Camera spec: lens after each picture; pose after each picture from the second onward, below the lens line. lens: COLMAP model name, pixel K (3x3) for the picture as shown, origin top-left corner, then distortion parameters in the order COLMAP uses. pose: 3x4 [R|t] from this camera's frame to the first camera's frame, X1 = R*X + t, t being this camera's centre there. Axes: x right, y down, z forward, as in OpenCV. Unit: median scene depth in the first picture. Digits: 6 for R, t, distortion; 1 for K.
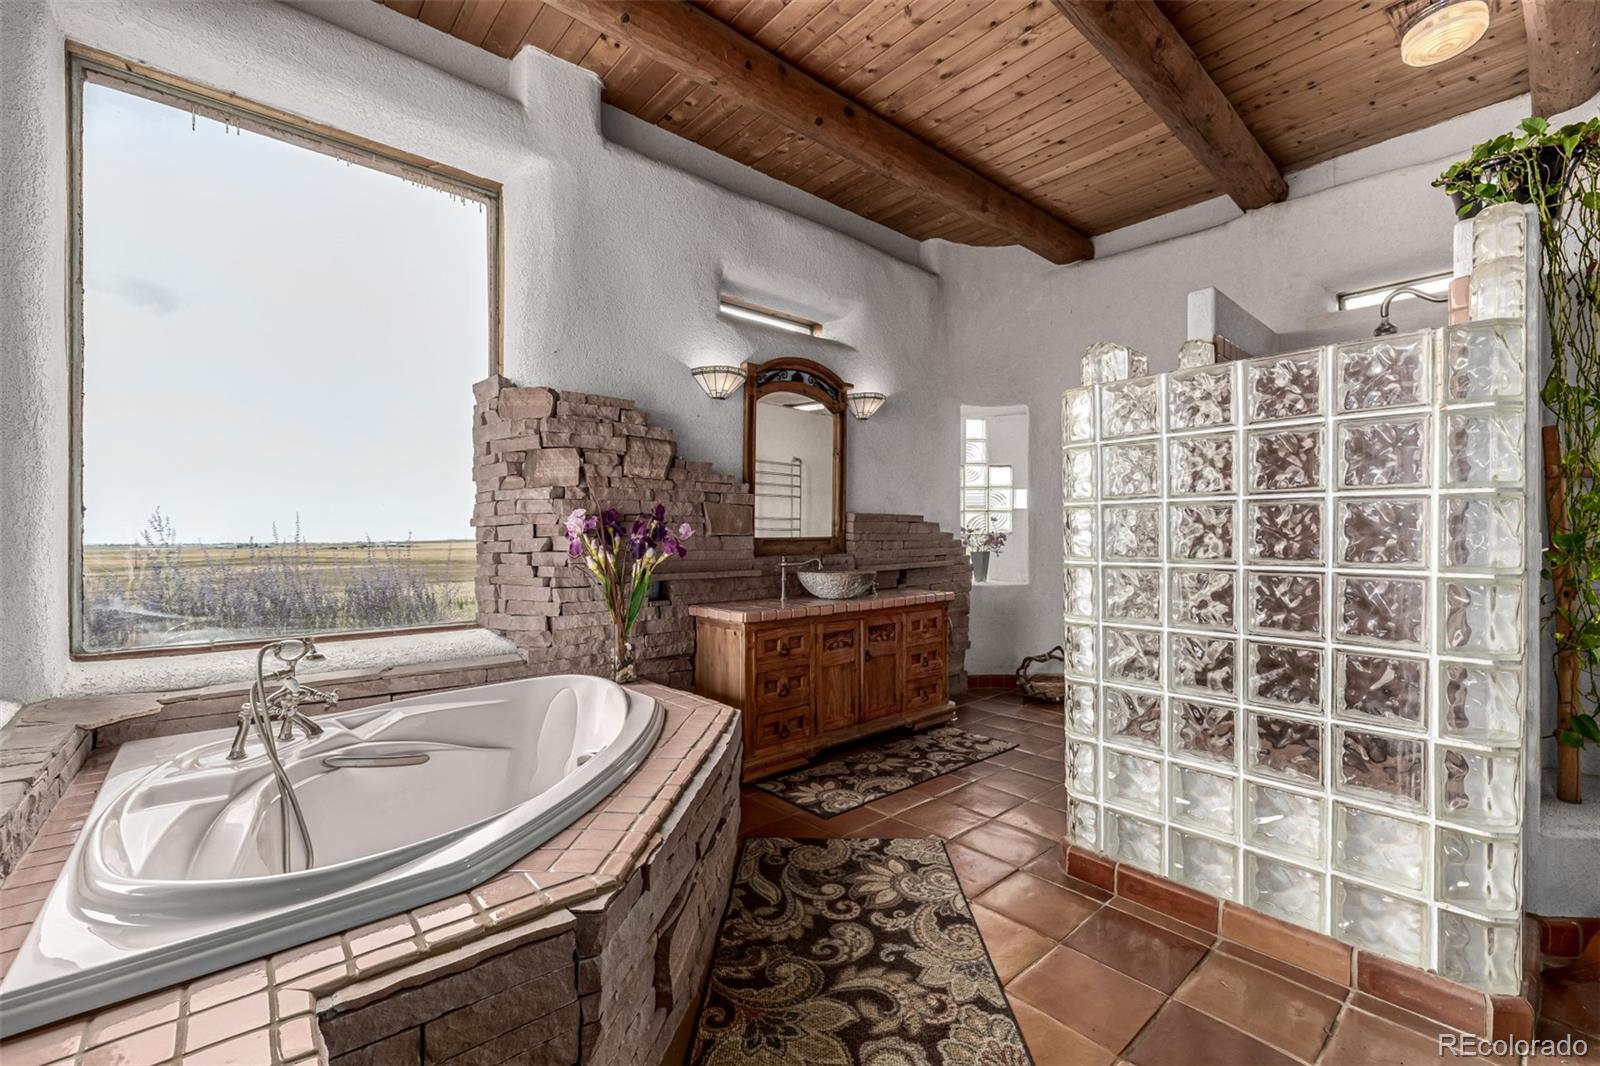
lens RADIAL K [[673.9, 0, 795.7], [0, 673.9, 532.7], [0, 0, 1]] dist [-0.004705, -0.000757]
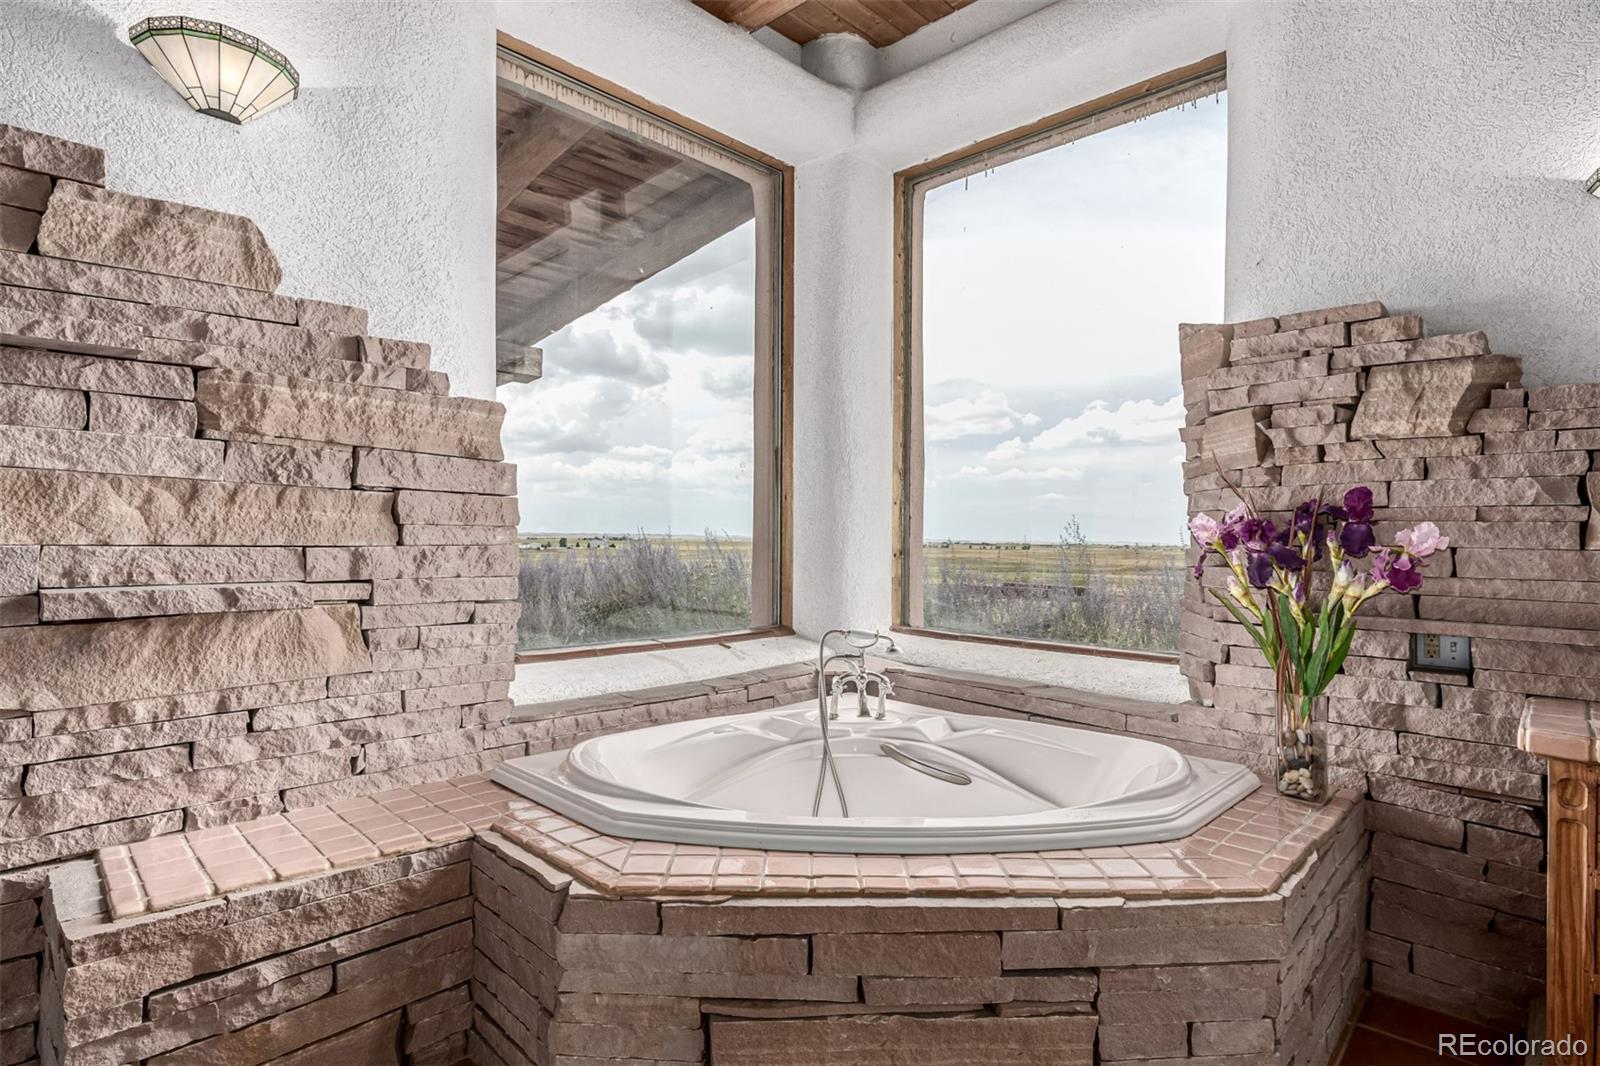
lens RADIAL K [[818.1, 0, 800.8], [0, 818.1, 533.8], [0, 0, 1]] dist [-0.005299, 0.000416]
pose [[0.087513, -0.001119, -0.996163, 0.544243], [-0.007595, 0.999970, -0.001791, -0.000770], [0.996134, 0.007722, 0.087502, 0.669475]]
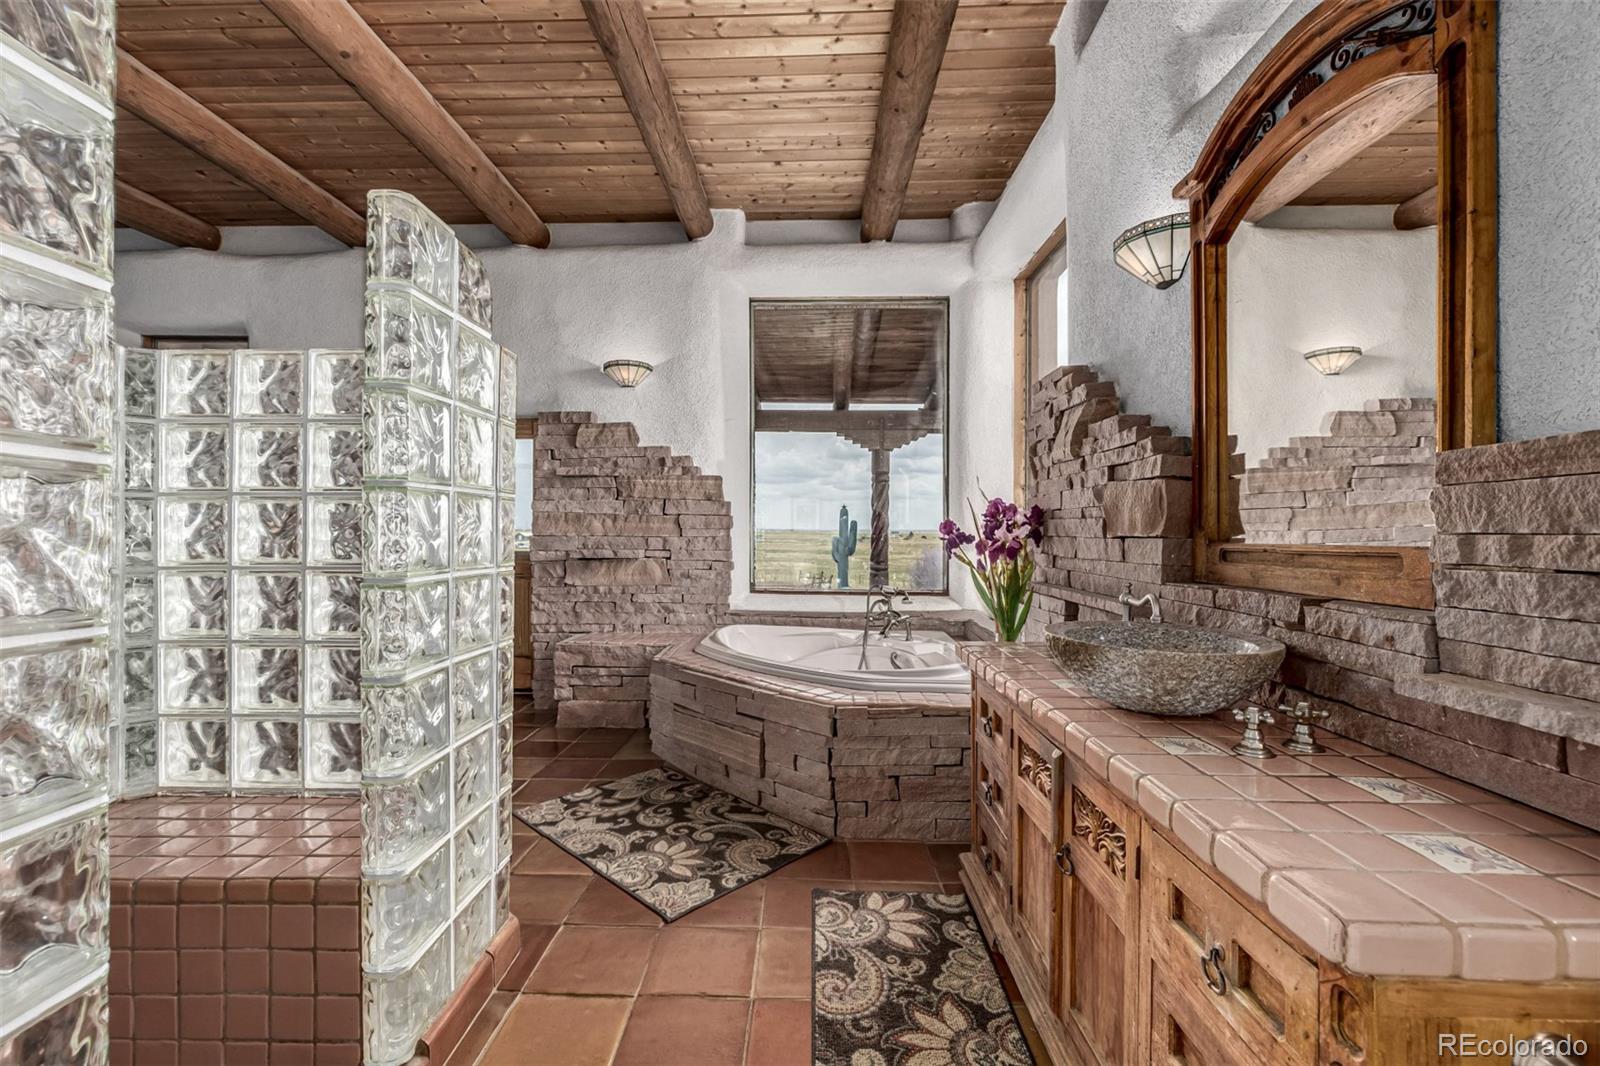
lens RADIAL K [[673.9, 0, 787.9], [0, 673.9, 532.5], [0, 0, 1]] dist [-0.004705, -0.000757]
pose [[-0.681234, -0.003447, -0.732058, 0.788445], [-0.003995, 0.999992, -0.000991, 0.003182], [0.732055, 0.002249, -0.681242, 1.842557]]
